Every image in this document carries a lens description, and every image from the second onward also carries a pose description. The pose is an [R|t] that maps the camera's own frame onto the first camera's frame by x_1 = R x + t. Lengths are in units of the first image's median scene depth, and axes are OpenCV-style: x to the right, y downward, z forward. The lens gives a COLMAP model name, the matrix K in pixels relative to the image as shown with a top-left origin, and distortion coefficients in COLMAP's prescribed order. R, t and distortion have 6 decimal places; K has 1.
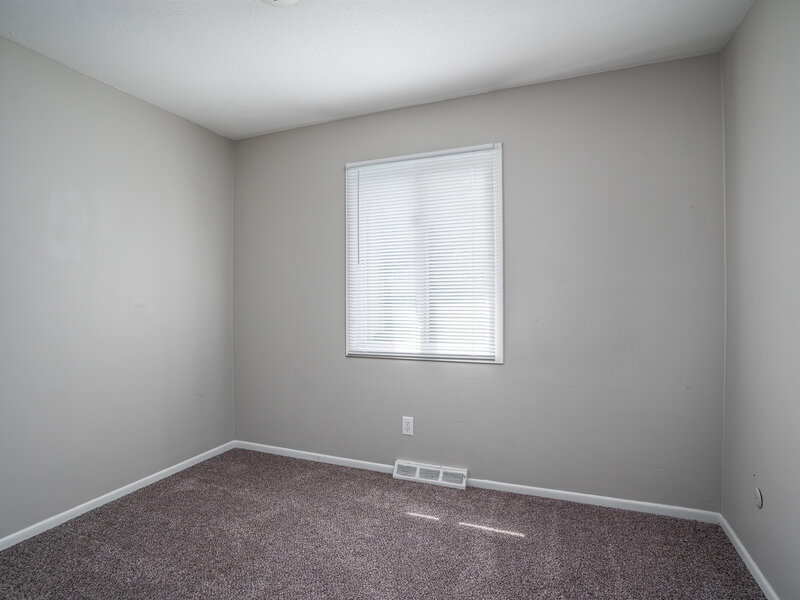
lens RADIAL K [[447.3, 0, 400.0], [0, 447.3, 300.0], [0, 0, 1]] dist [-0.001943, -0.000420]
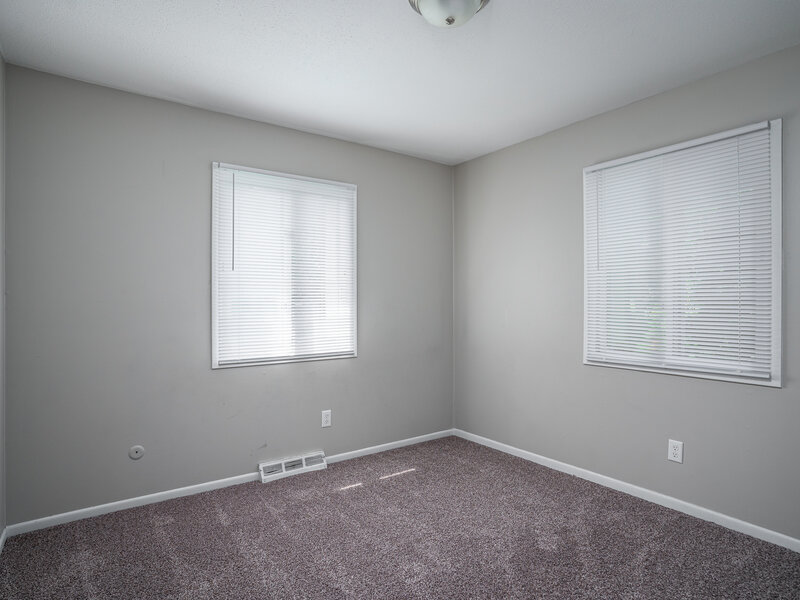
lens RADIAL K [[447.3, 0, 400.0], [0, 447.3, 300.0], [0, 0, 1]] dist [-0.001943, -0.000420]
pose [[0.516064, 0.000216, 0.856550, -0.740756], [-0.001554, 0.999999, 0.000684, -0.020540], [-0.856548, -0.001684, 0.516064, 0.206293]]
